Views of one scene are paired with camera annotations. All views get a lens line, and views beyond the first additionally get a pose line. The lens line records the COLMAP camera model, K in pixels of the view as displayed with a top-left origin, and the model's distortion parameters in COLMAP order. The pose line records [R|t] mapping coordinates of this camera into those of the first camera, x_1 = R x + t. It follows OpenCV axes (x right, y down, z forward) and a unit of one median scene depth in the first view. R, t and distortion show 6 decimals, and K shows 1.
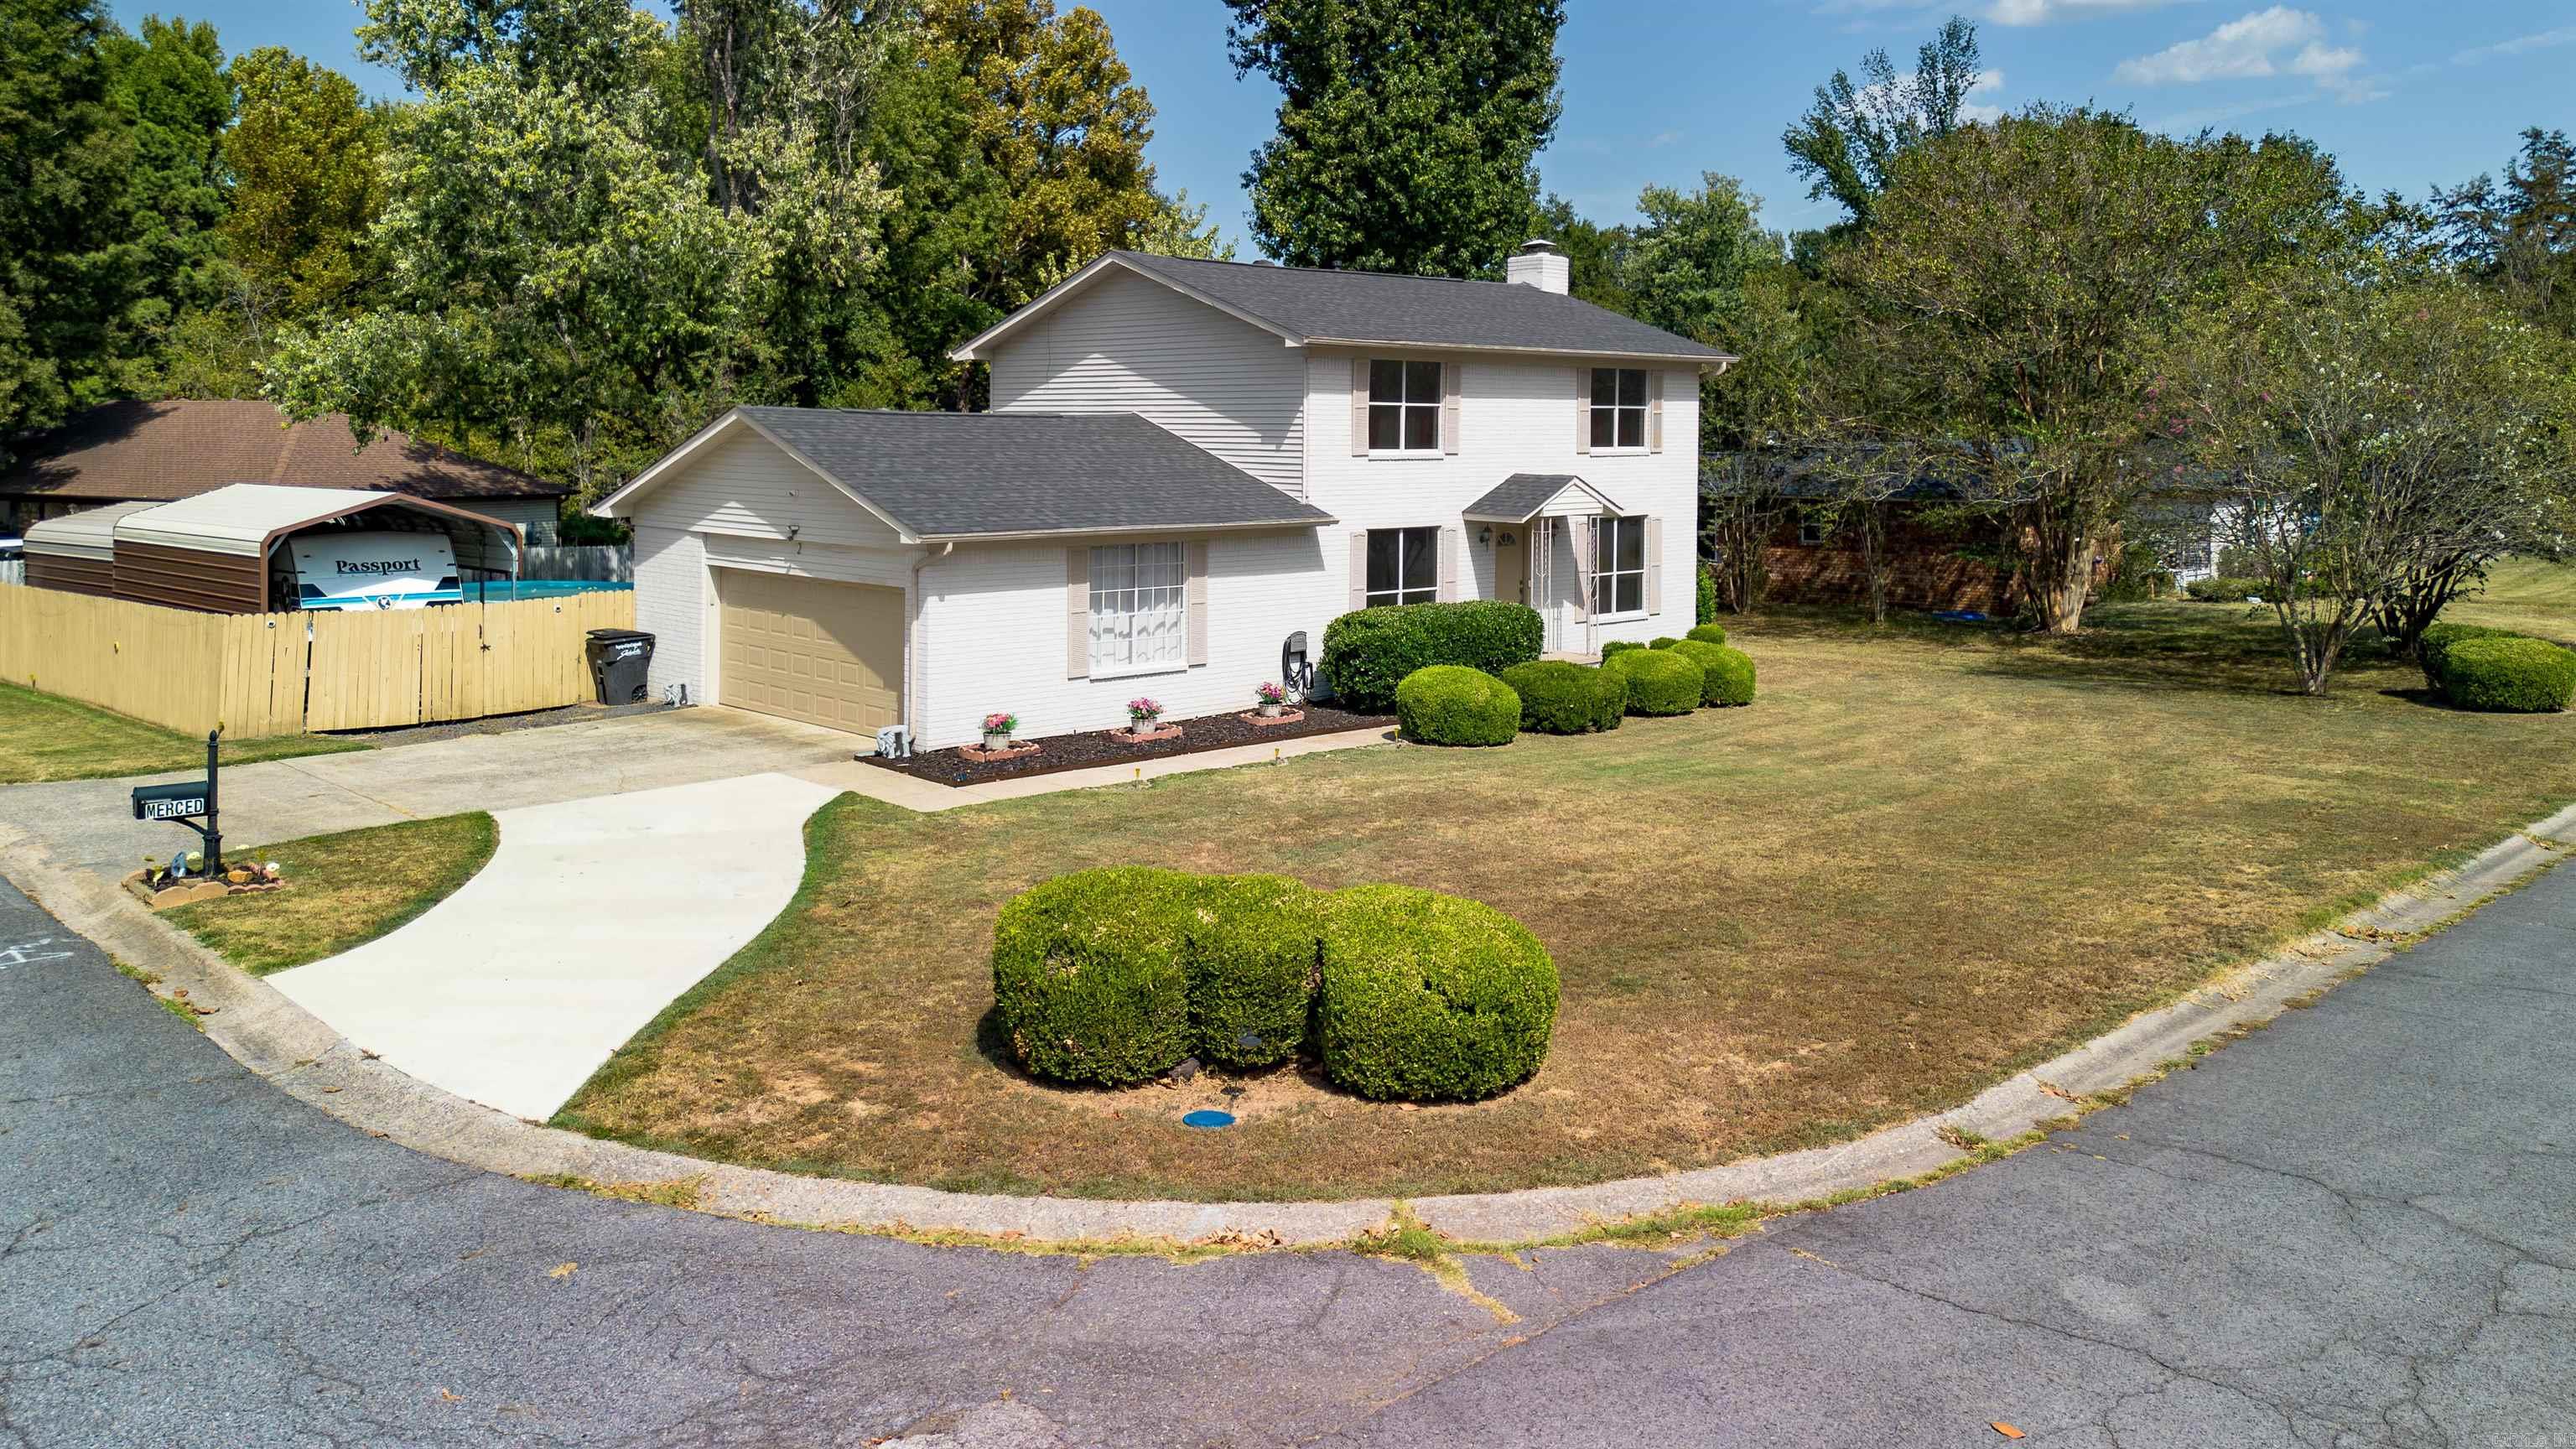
lens RADIAL K [[1855.4, 0, 1288.0], [0, 1855.4, 724.5], [0, 0, 1]] dist [0.070737, -0.072662]
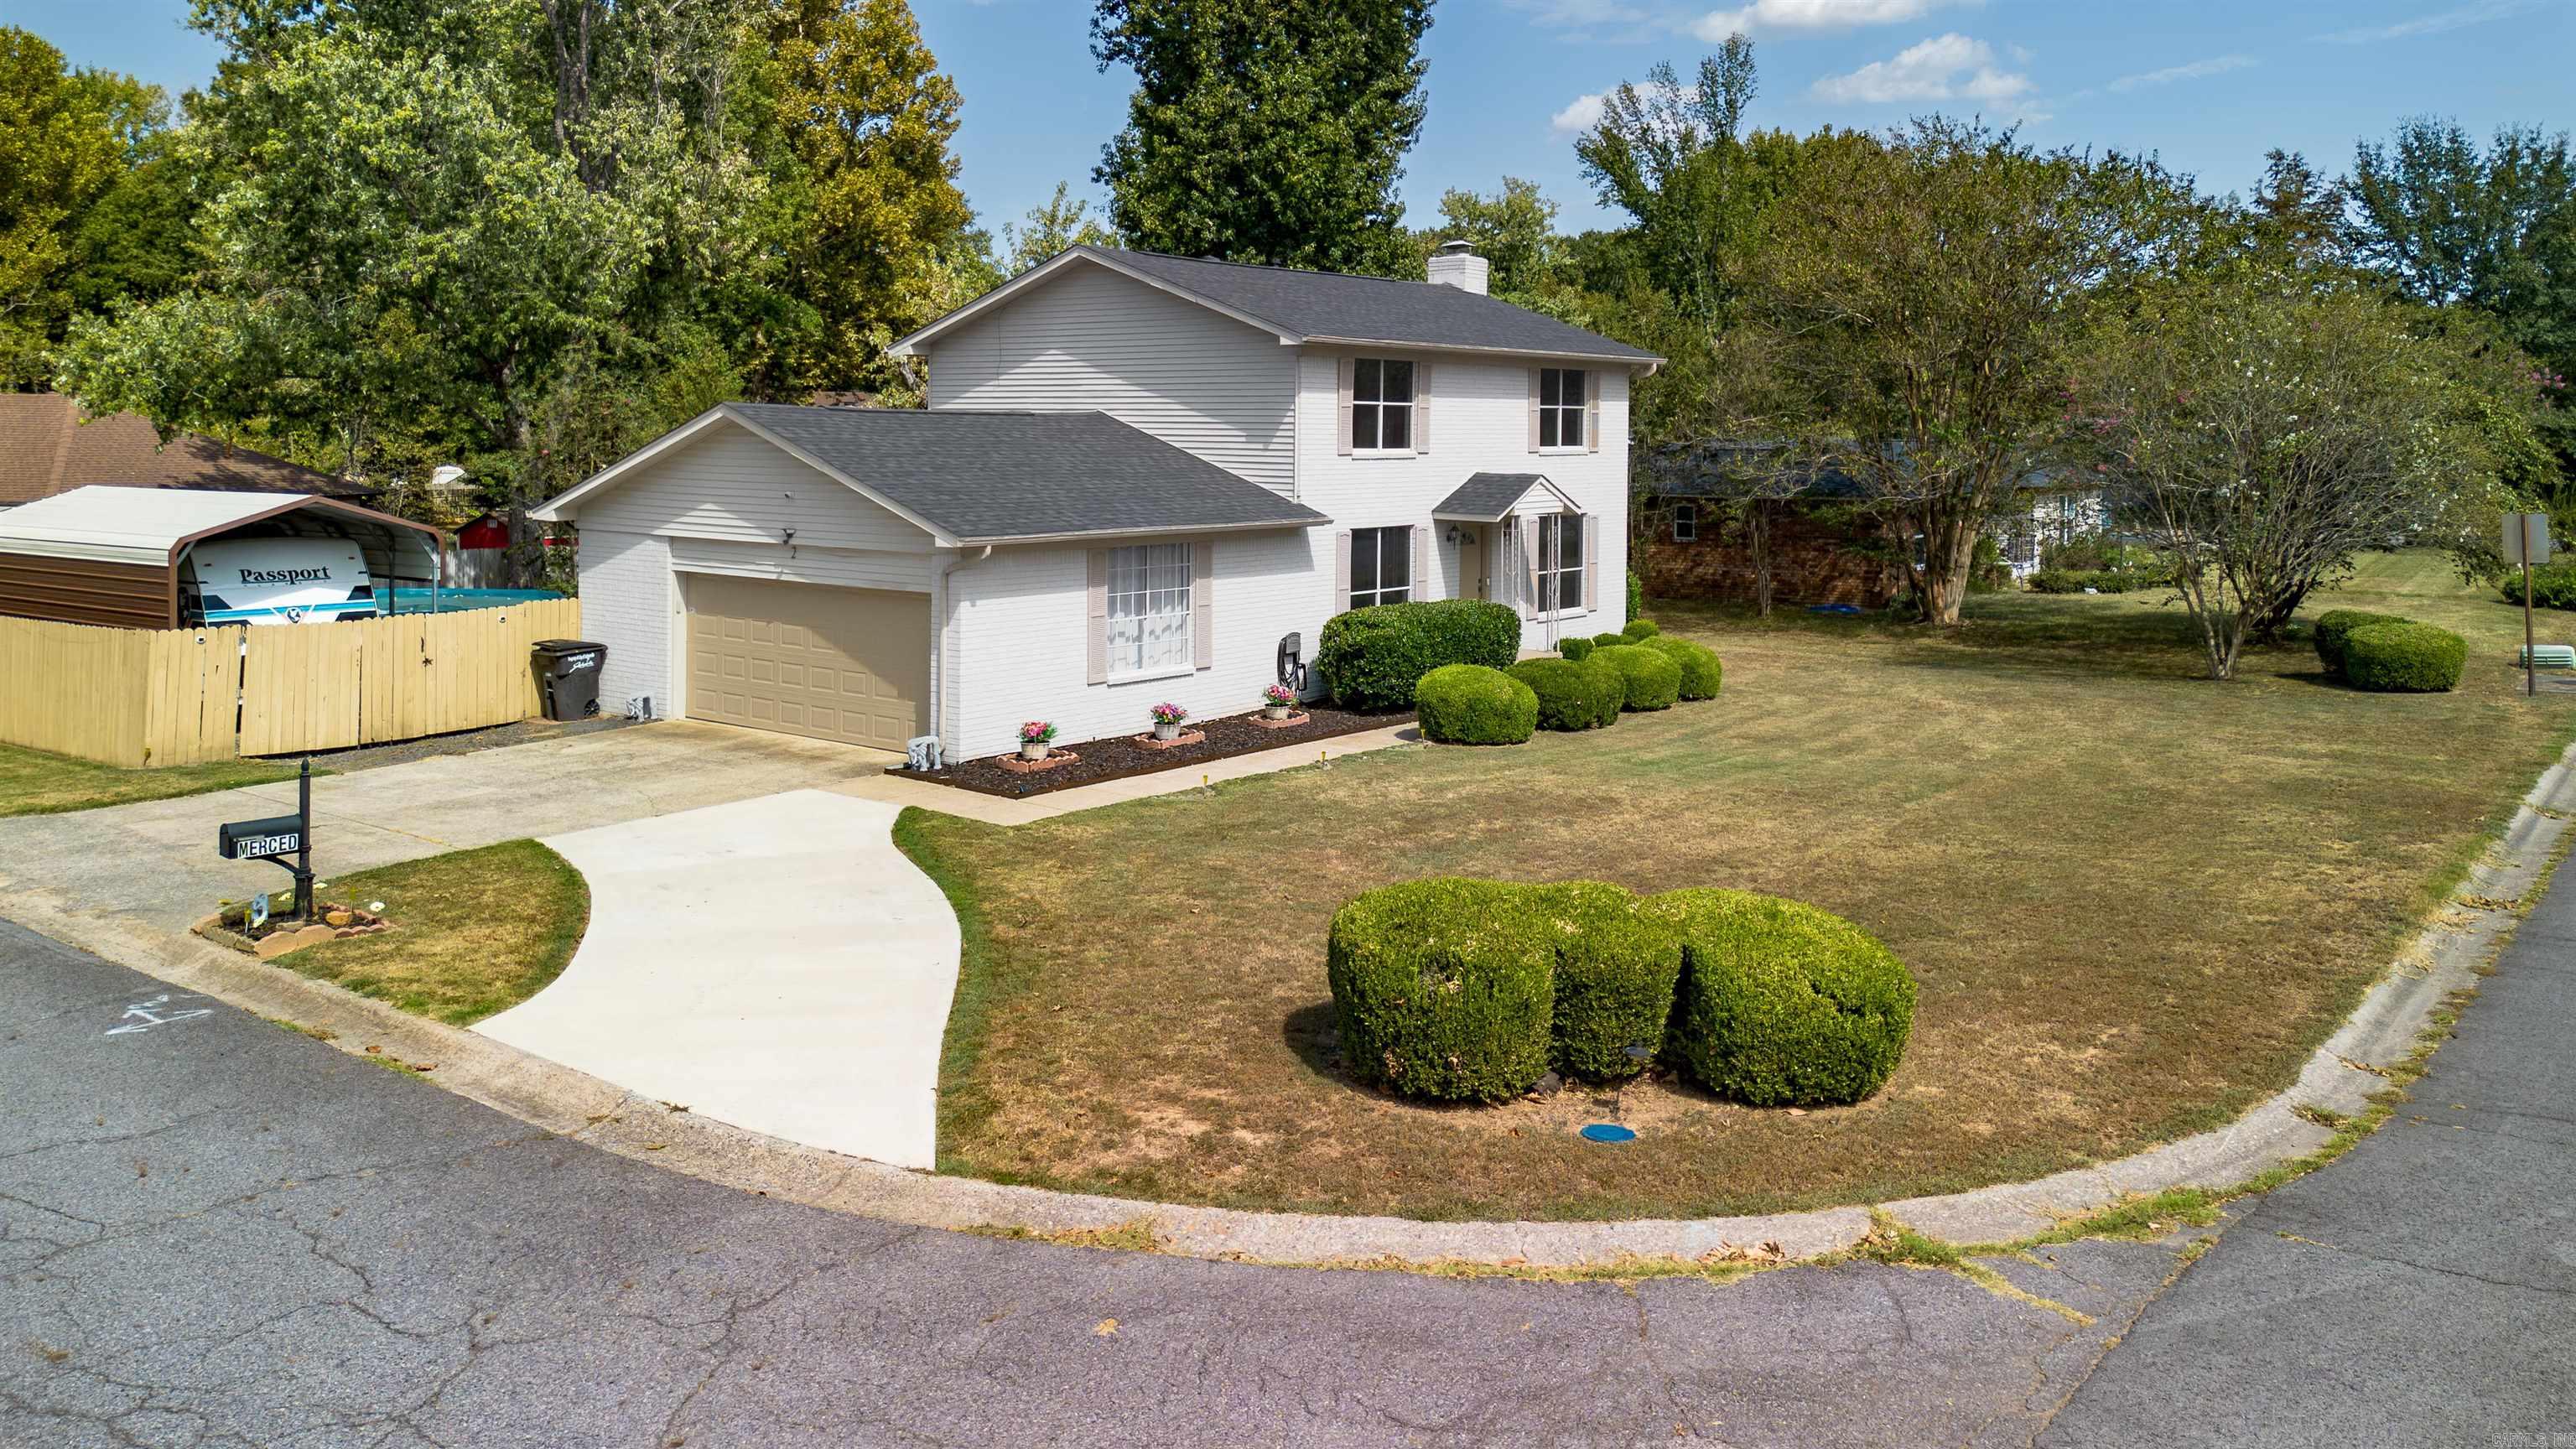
lens RADIAL K [[1857.2, 0, 1288.0], [0, 1857.2, 724.5], [0, 0, 1]] dist [0.059594, -0.058234]
pose [[0.989923, -0.020461, 0.140120, -0.127838], [0.020294, 0.999791, 0.002624, -0.003475], [-0.140144, 0.000246, 0.990131, 0.018589]]
